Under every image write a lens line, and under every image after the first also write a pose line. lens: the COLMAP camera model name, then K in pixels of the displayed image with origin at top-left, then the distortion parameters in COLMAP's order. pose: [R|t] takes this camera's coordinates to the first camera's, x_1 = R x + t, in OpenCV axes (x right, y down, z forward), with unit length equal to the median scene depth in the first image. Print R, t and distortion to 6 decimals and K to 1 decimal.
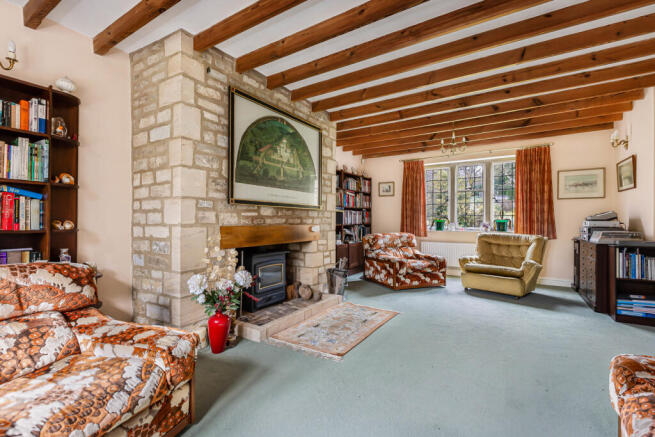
lens RADIAL K [[296.6, 0, 329.0], [0, 296.6, 217.1], [0, 0, 1]] dist [-0.000870, 0.000022]
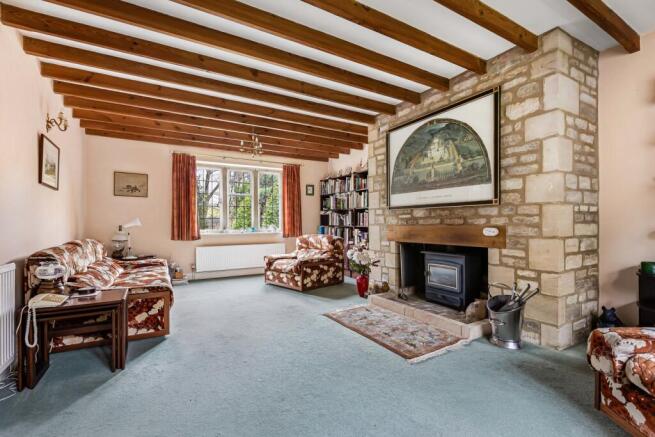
lens RADIAL K [[296.6, 0, 327.3], [0, 296.6, 222.4], [0, 0, 1]] dist [-0.000870, 0.000022]
pose [[-0.456038, 0.001446, -0.889959, 0.966805], [0.017443, 0.999821, -0.007314, 0.018259], [0.889789, -0.018859, -0.455982, 1.215585]]
